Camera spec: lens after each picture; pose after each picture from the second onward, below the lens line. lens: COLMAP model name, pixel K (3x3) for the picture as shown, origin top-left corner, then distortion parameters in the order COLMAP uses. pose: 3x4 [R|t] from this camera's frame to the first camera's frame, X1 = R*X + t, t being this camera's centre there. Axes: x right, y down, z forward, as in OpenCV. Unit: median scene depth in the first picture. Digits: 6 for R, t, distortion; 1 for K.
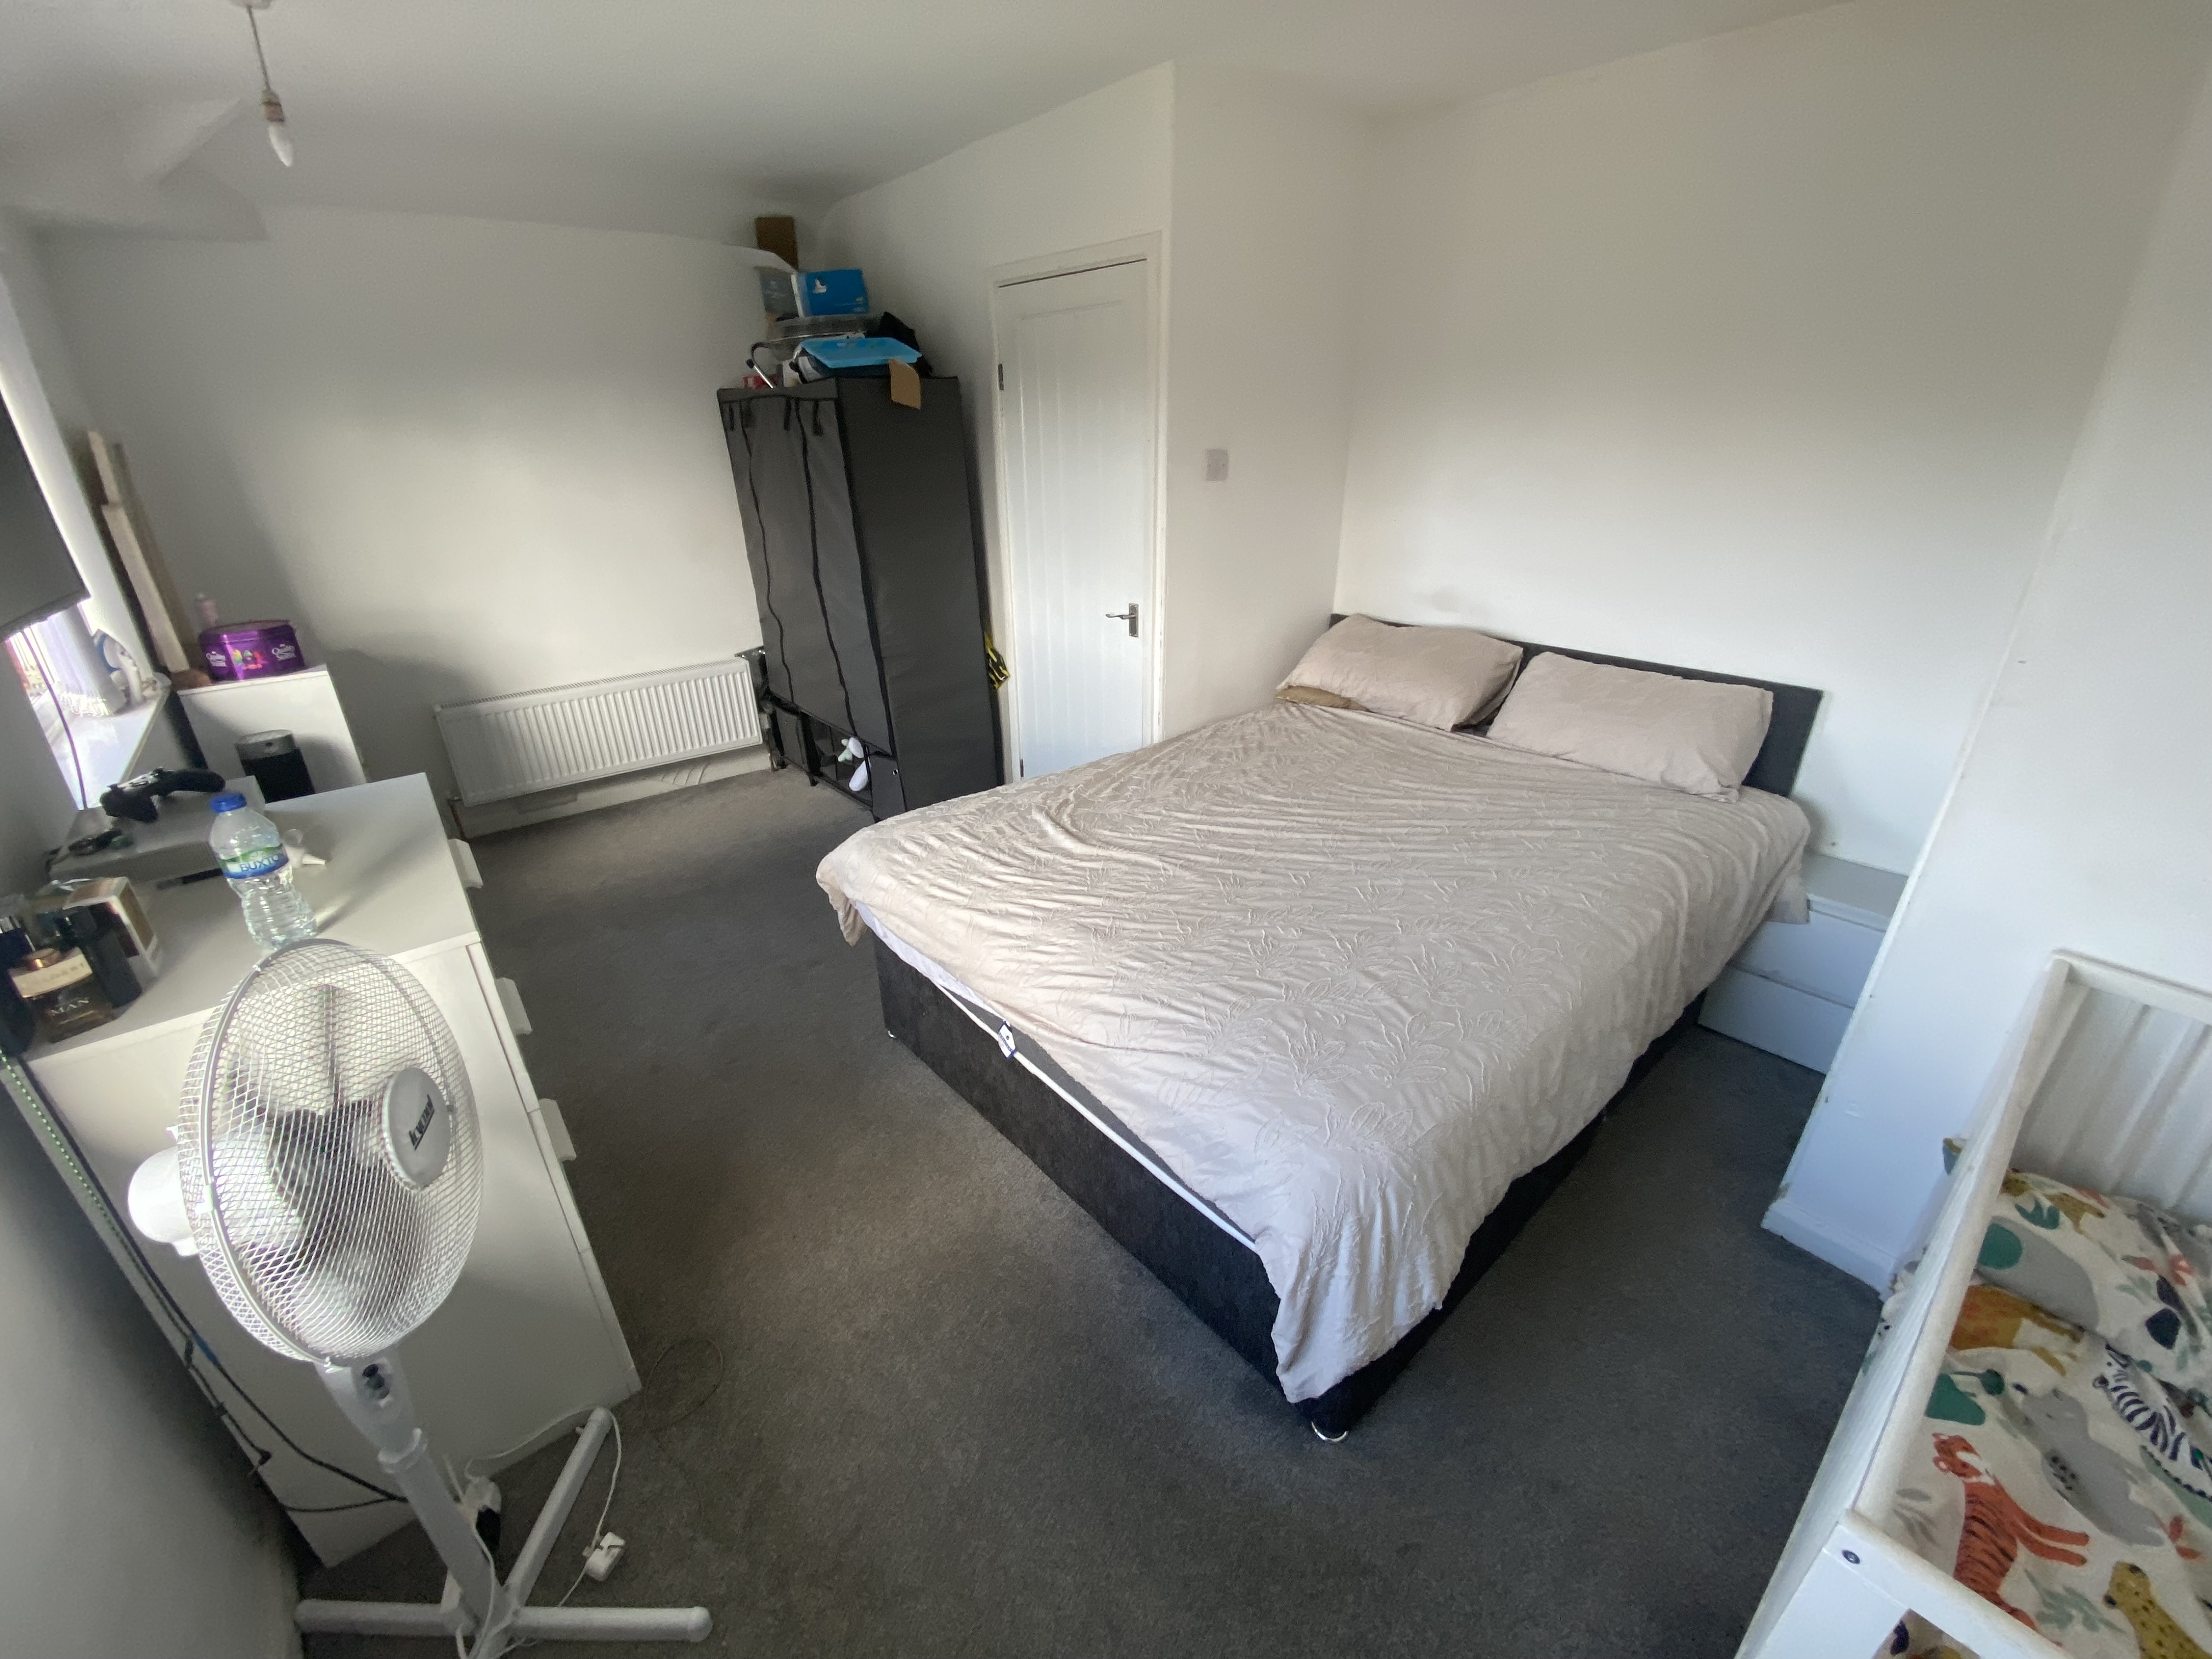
lens RADIAL K [[879.5, 0, 1108.6], [0, 879.5, 830.2], [0, 0, 1]] dist [0.000498, -0.018913]
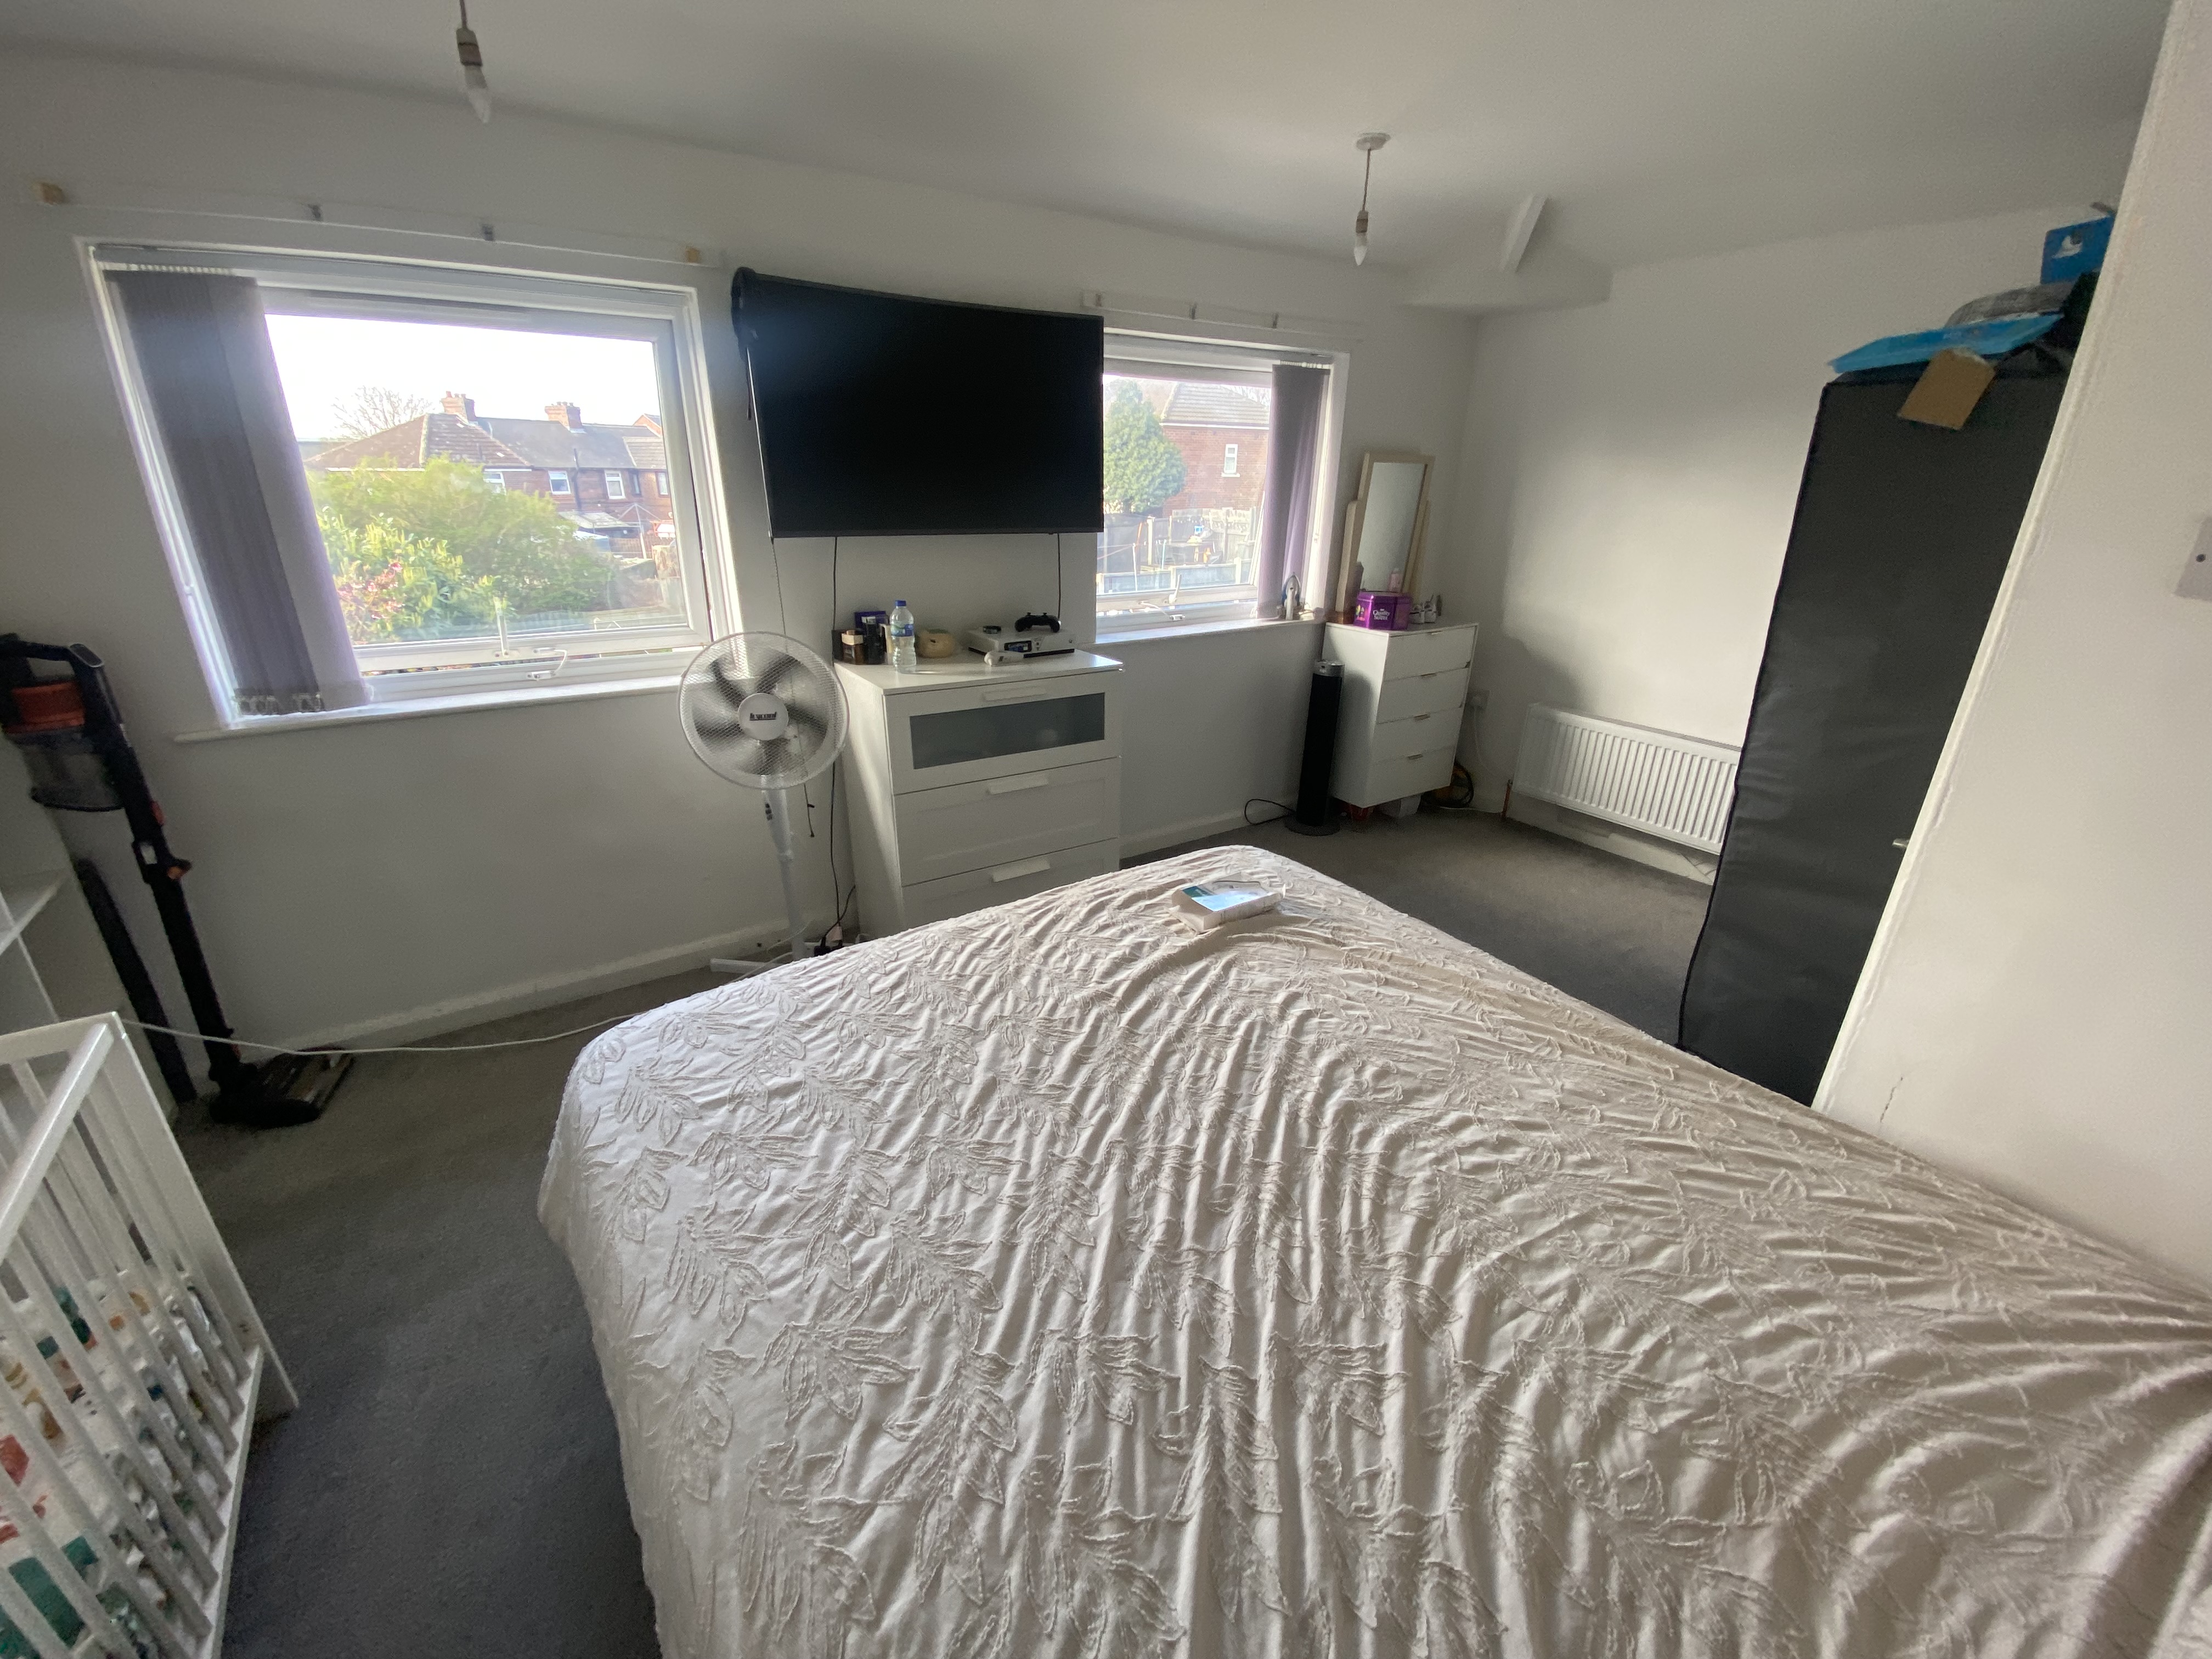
lens RADIAL K [[879.5, 0, 1108.6], [0, 879.5, 830.2], [0, 0, 1]] dist [0.000498, -0.018913]
pose [[-0.100277, 0.377623, -0.920514, 0.508045], [-0.423617, 0.820928, 0.382917, -0.258858], [0.900274, 0.428343, 0.077647, 0.593327]]
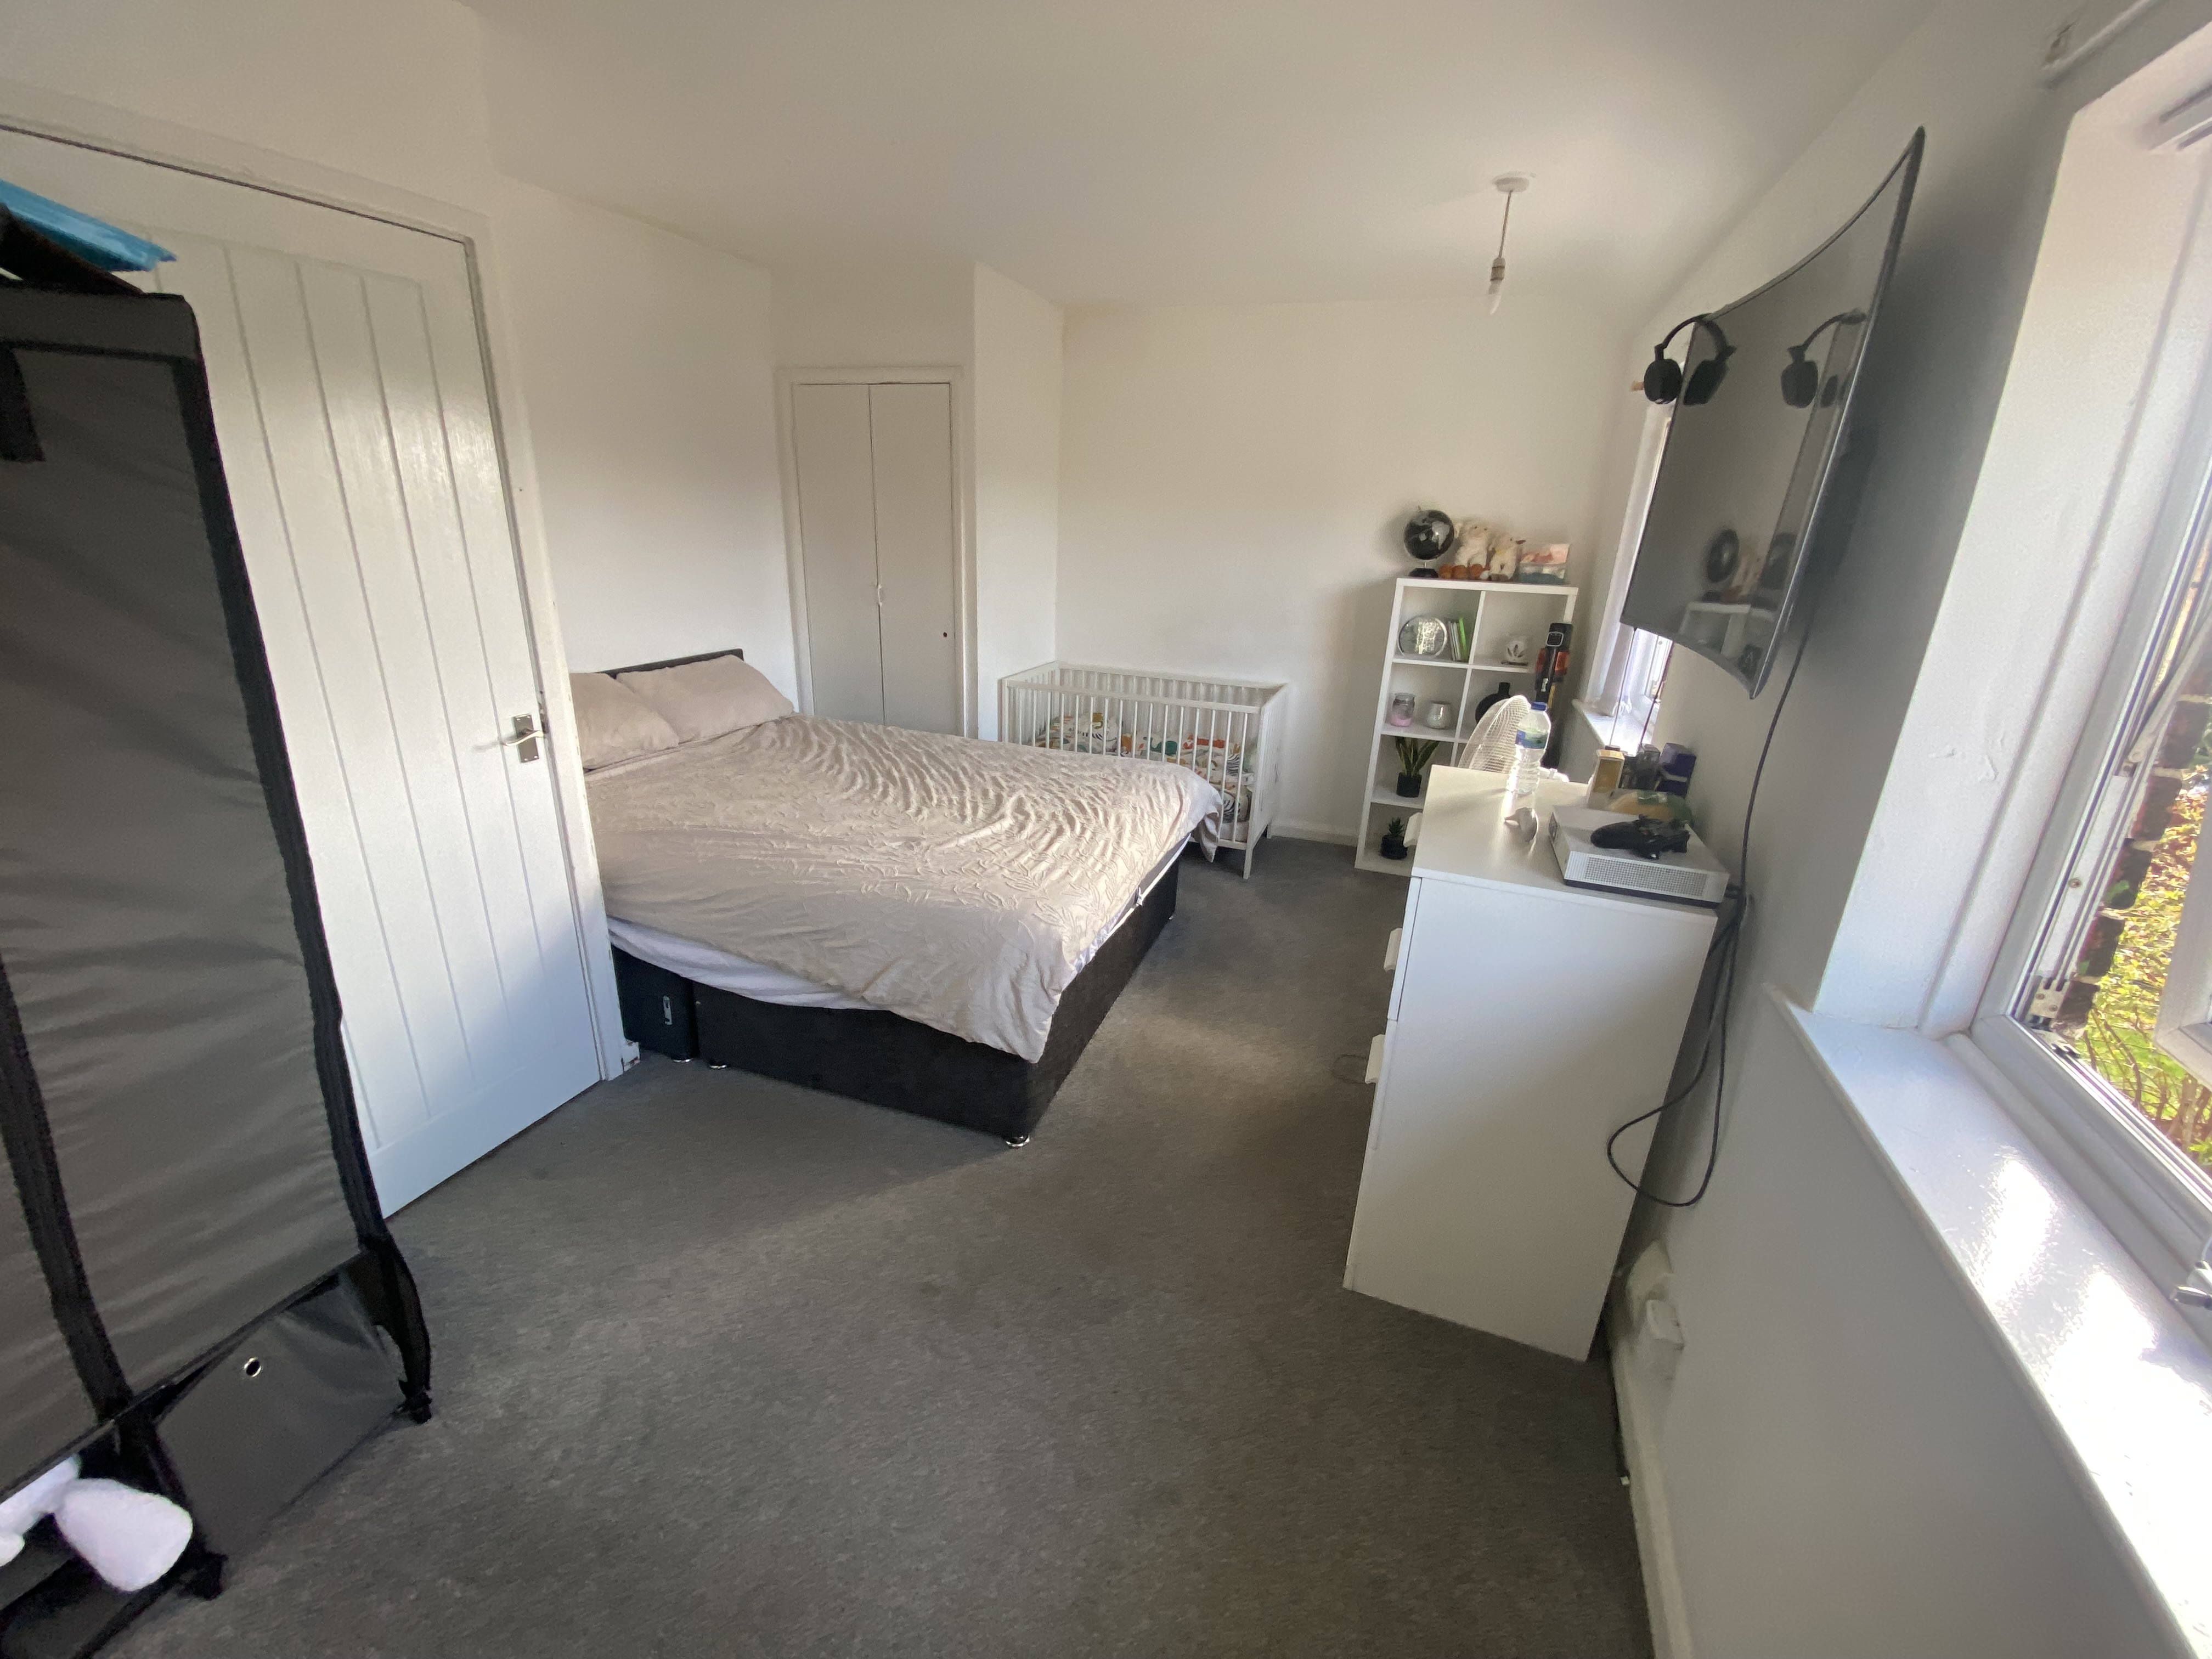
lens RADIAL K [[879.5, 0, 1108.6], [0, 879.5, 830.2], [0, 0, 1]] dist [0.000498, -0.018913]
pose [[-0.501454, -0.295359, 0.813208, -0.812463], [0.313276, 0.814158, 0.488882, -0.387489], [-0.806475, 0.499910, -0.315734, 0.918880]]
